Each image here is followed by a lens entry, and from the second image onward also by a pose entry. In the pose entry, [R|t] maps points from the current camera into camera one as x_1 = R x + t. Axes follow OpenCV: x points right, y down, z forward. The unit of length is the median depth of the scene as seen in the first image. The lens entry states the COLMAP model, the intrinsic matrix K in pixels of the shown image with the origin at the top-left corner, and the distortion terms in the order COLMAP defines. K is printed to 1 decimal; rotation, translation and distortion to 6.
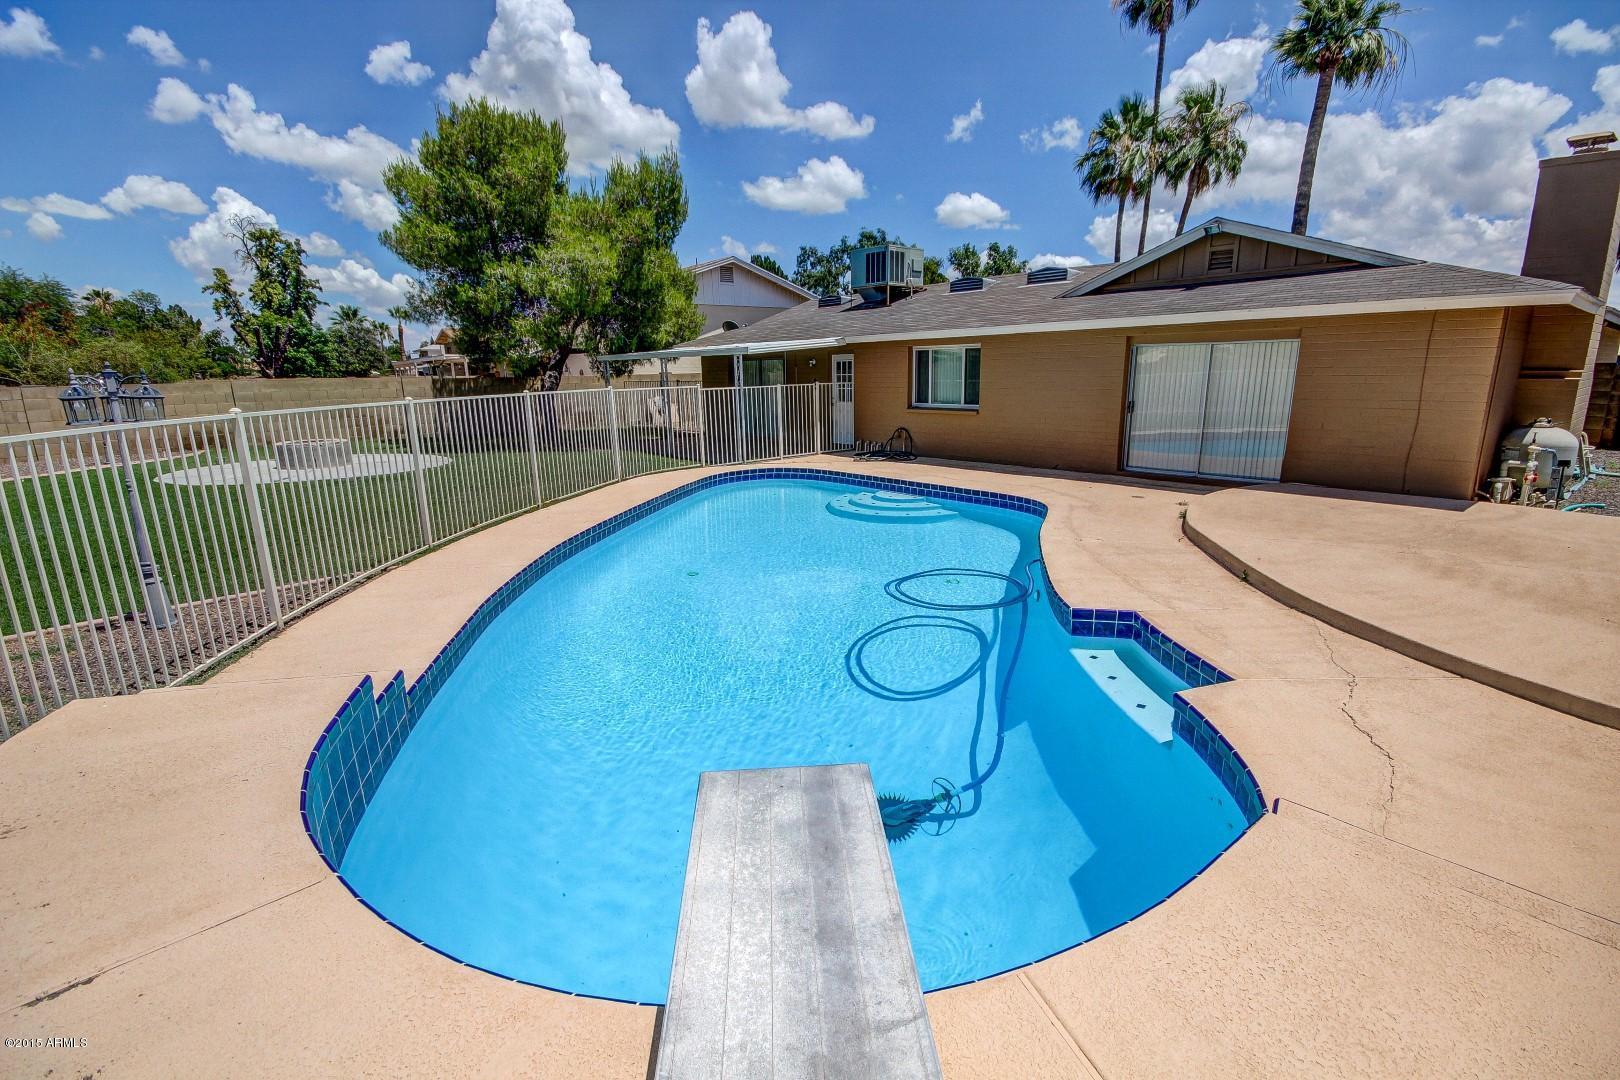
lens RADIAL K [[766.4, 0, 812.2], [0, 766.4, 534.4], [0, 0, 1]] dist [-0.001016, -0.001424]
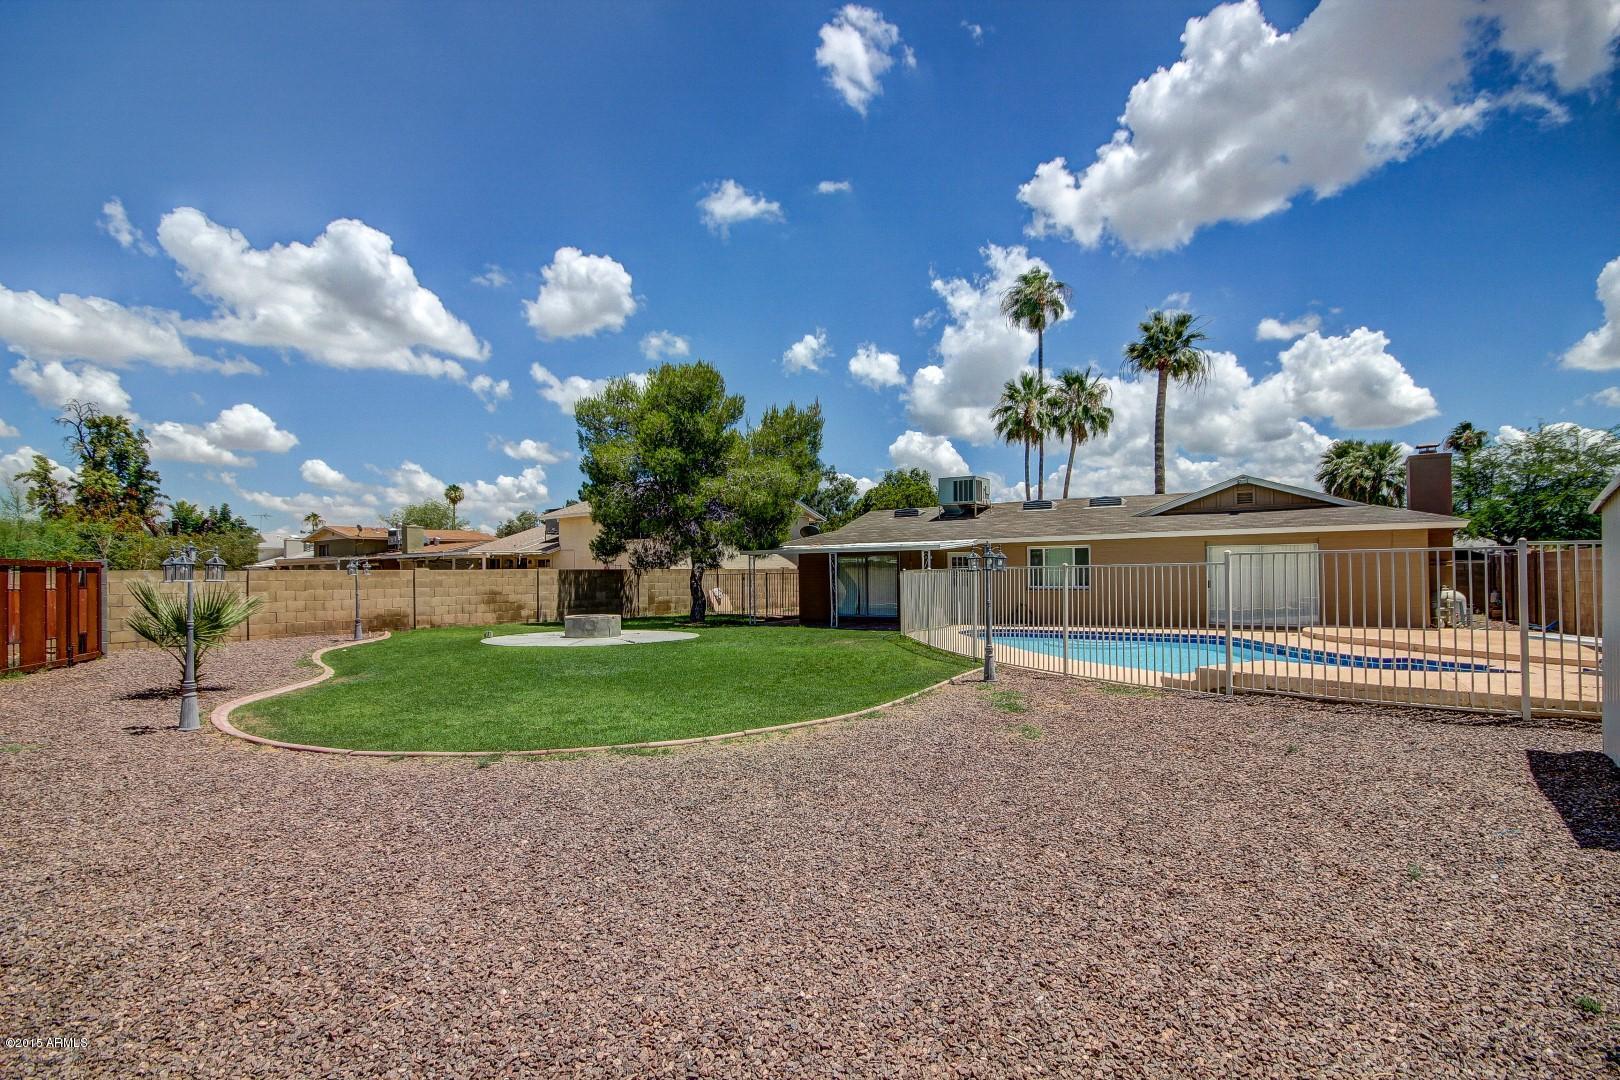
lens RADIAL K [[805.3, 0, 808.5], [0, 805.3, 545.2], [0, 0, 1]] dist [-0.000247, -0.000125]
pose [[0.962952, 0.017259, 0.269120, -0.330958], [0.050838, 0.968439, -0.244012, 0.048348], [-0.264838, 0.248653, 0.931683, -0.142815]]
